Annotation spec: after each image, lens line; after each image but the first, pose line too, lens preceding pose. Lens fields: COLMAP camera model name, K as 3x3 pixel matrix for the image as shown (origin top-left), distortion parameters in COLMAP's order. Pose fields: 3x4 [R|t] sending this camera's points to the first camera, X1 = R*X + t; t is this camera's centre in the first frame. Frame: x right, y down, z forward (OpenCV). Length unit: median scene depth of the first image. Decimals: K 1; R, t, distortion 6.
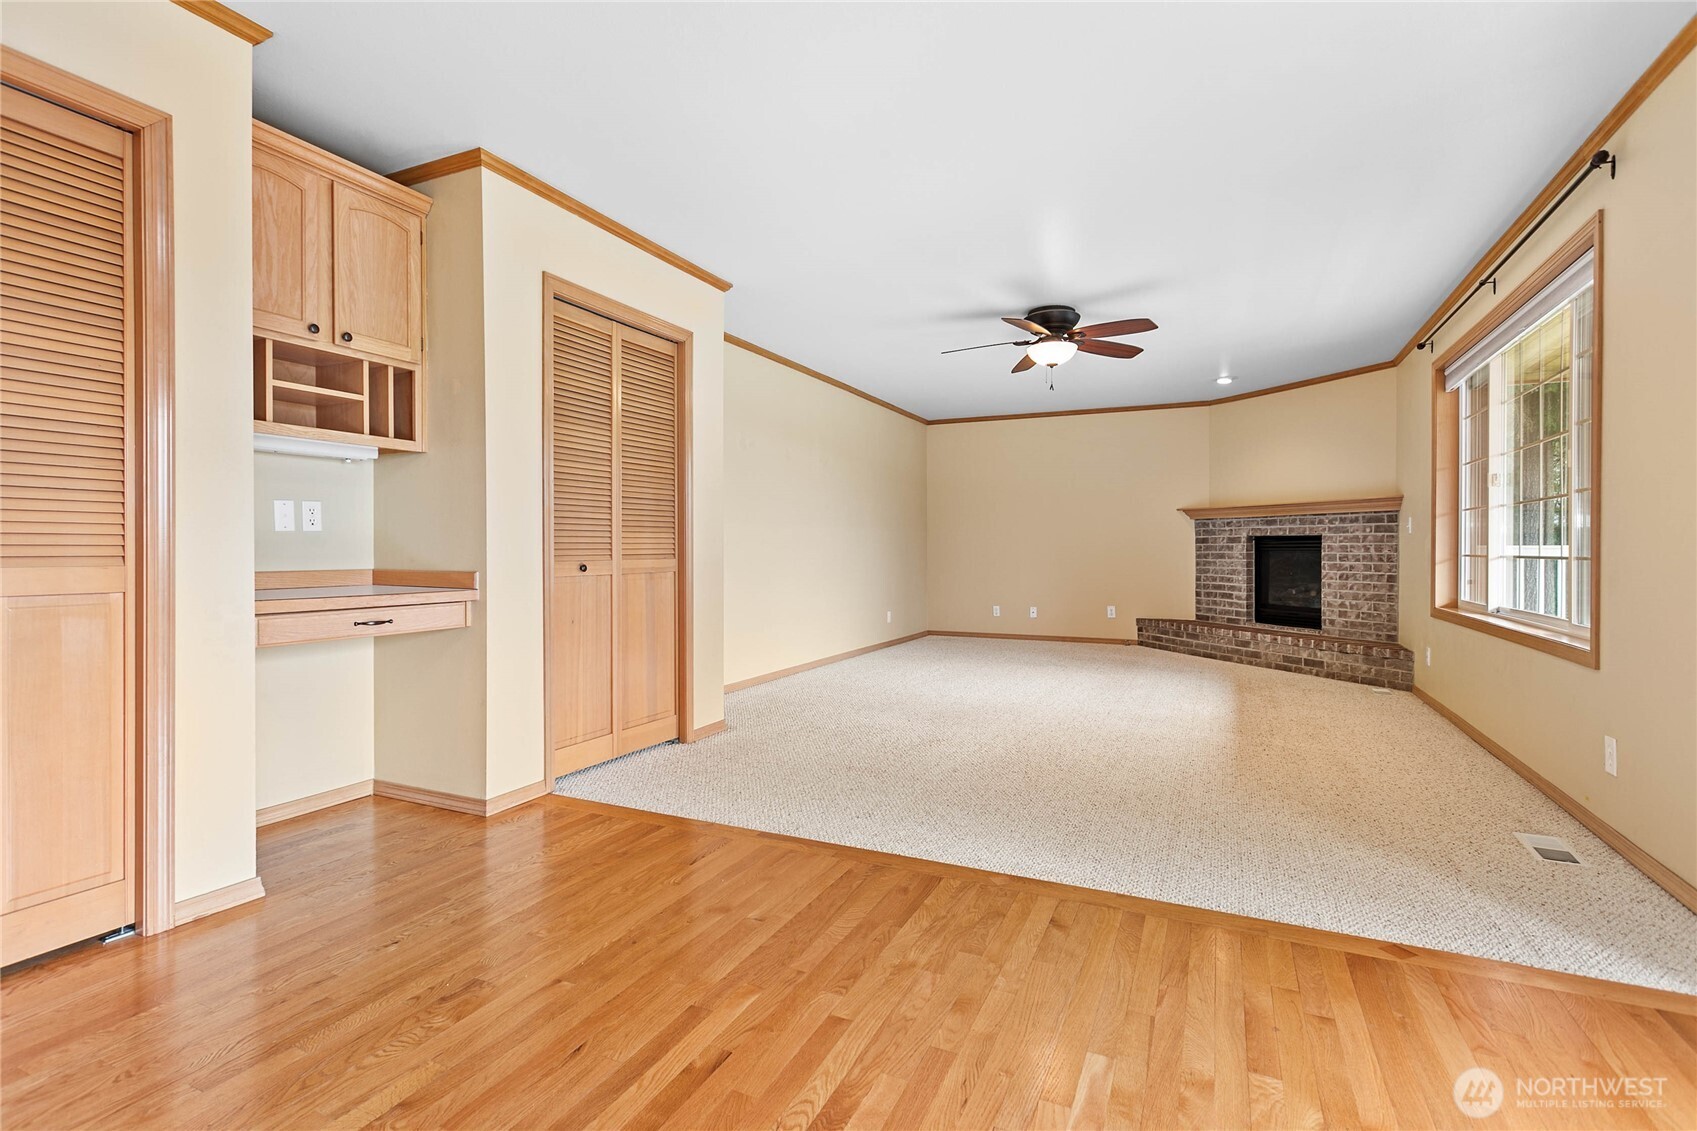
lens RADIAL K [[804.8, 0, 844.0], [0, 804.8, 557.7], [0, 0, 1]] dist [0.001940, 0.000822]
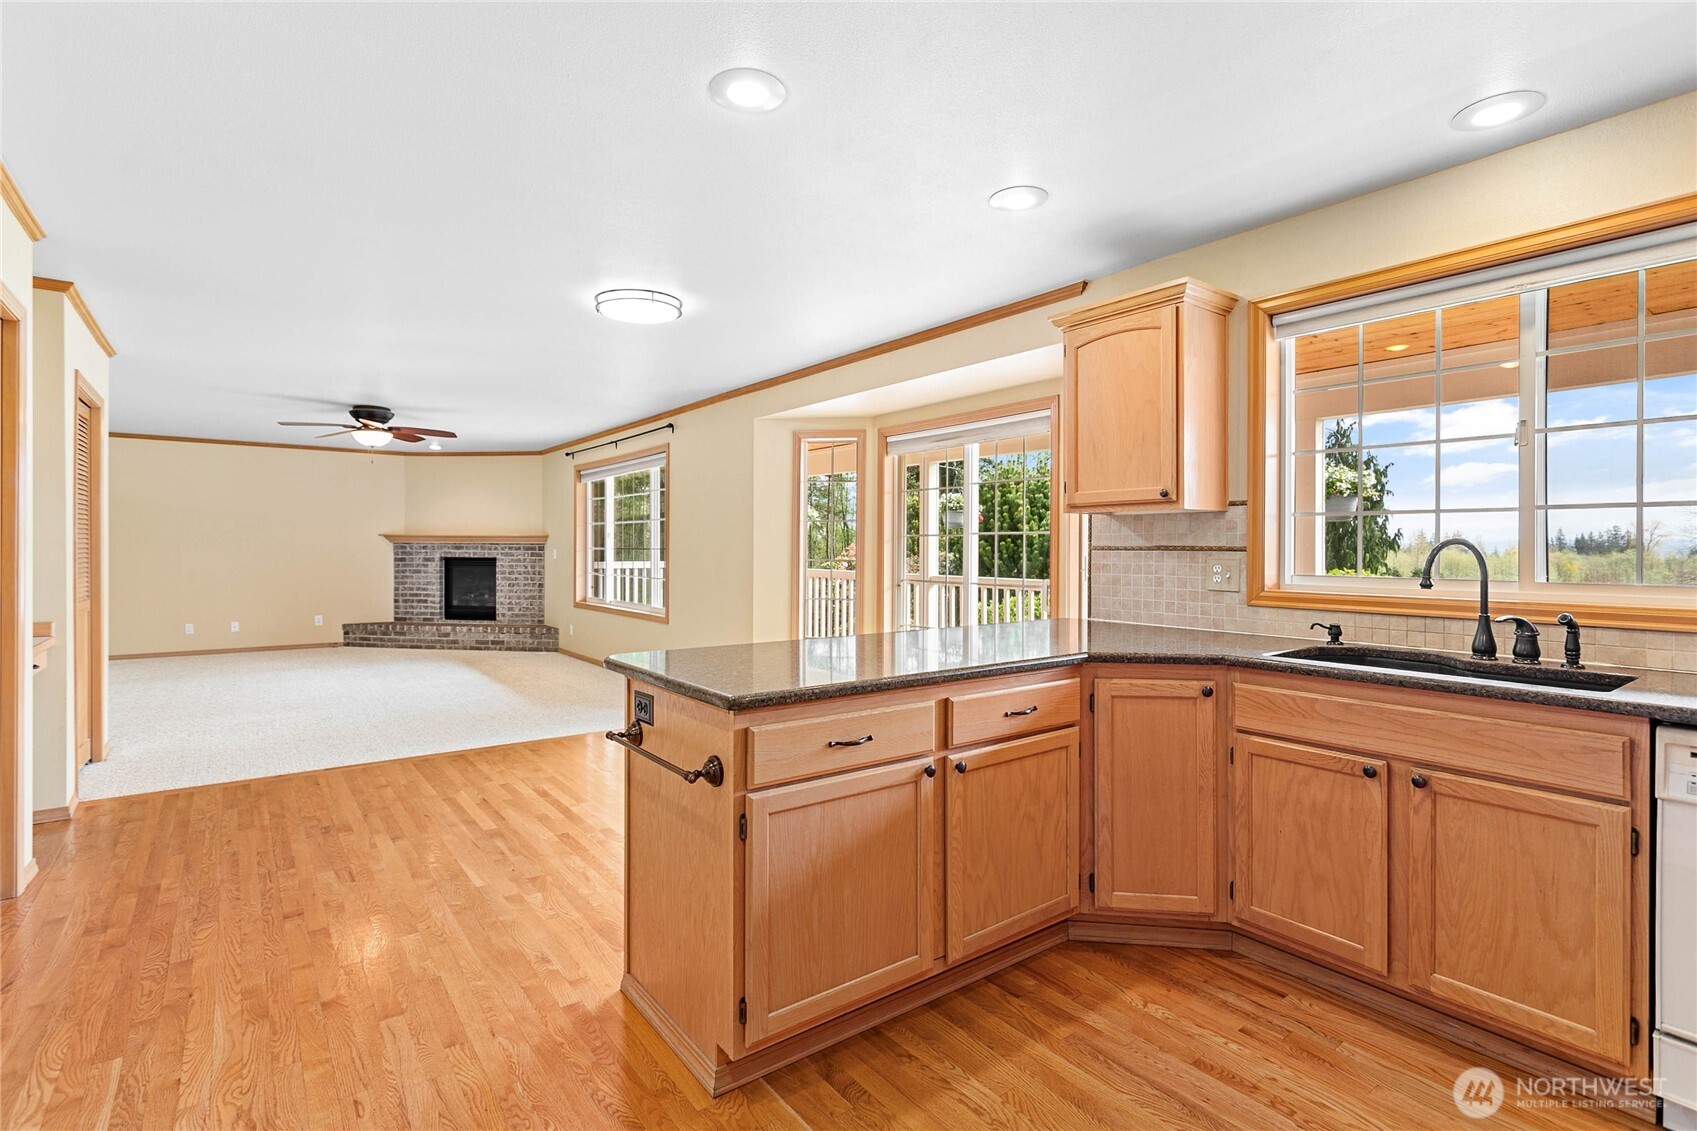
lens RADIAL K [[804.8, 0, 844.0], [0, 804.8, 557.7], [0, 0, 1]] dist [0.001940, 0.000822]
pose [[0.467800, -0.010775, 0.883768, -0.436882], [0.006792, 0.999940, 0.008596, -0.036643], [-0.883808, 0.001981, 0.467845, -0.281601]]
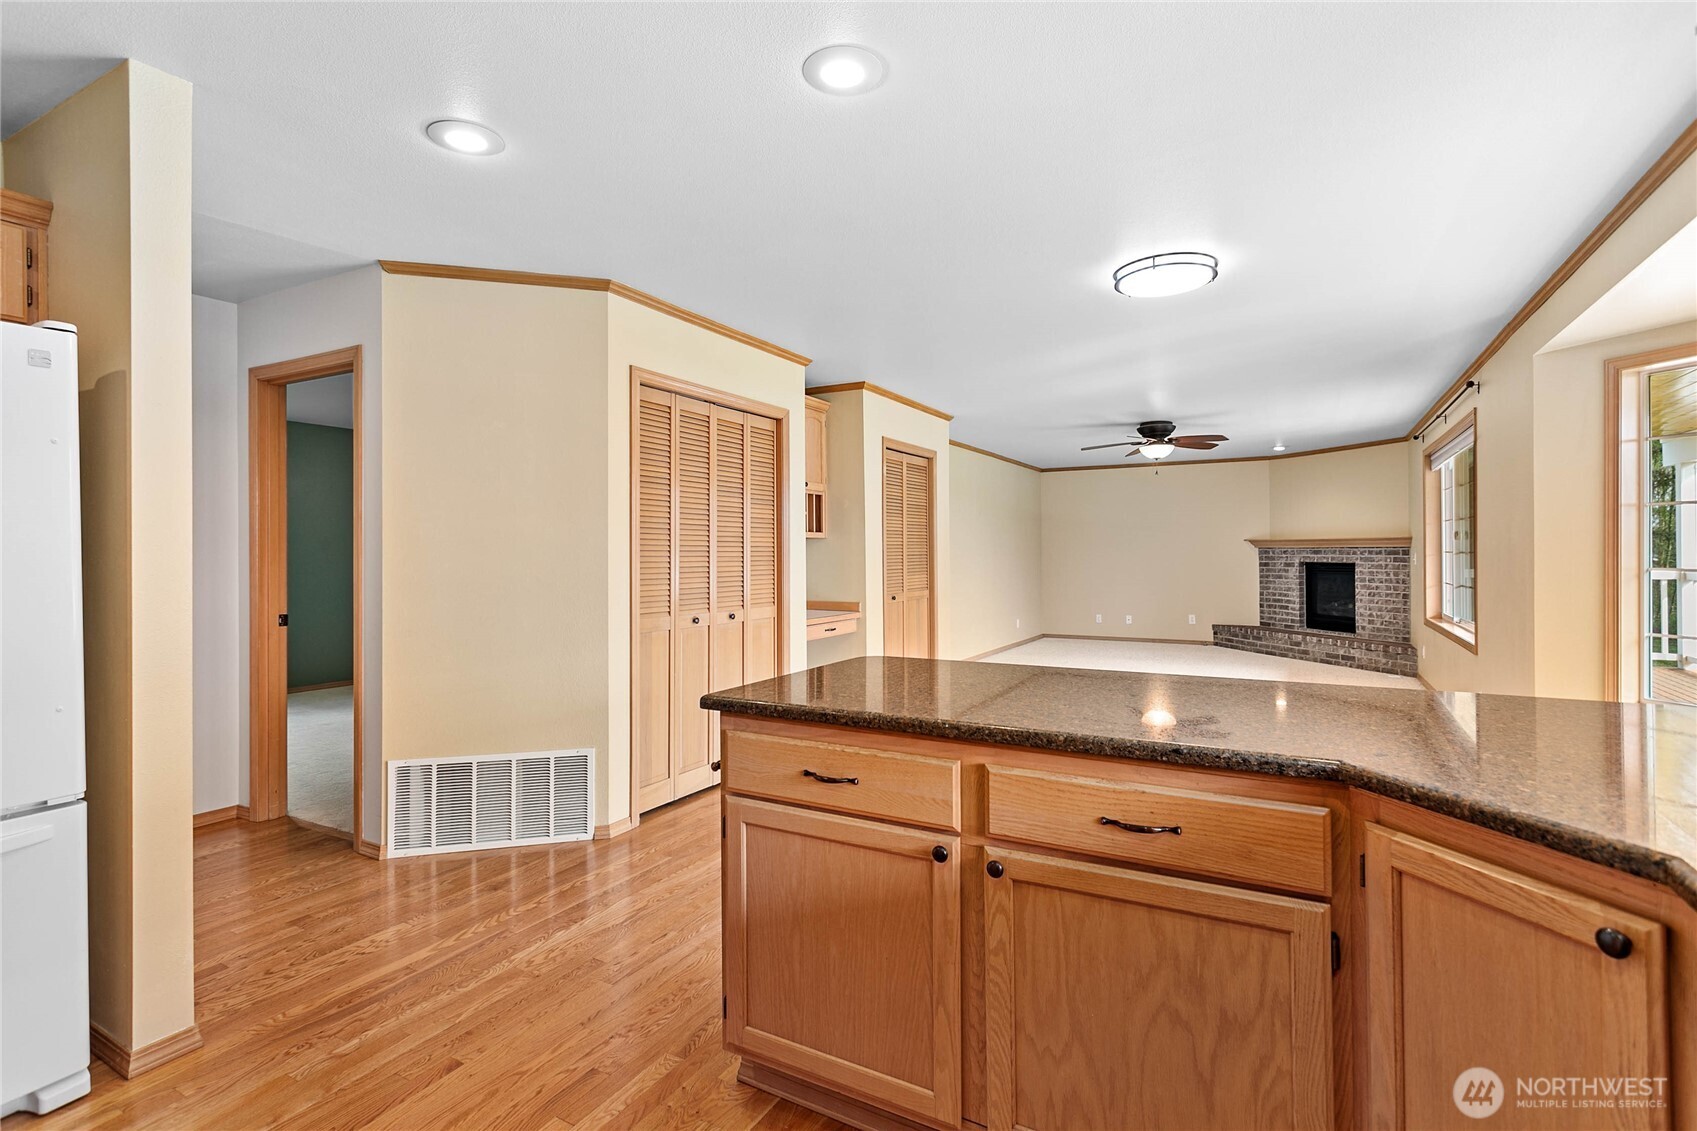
lens RADIAL K [[802.5, 0, 846.5], [0, 802.5, 556.4], [0, 0, 1]] dist [-0.001262, 0.000125]
pose [[0.997475, -0.005414, -0.070818, -0.158953], [0.004989, 0.999968, -0.006181, -0.035381], [0.070849, 0.005813, 0.997470, -0.396679]]
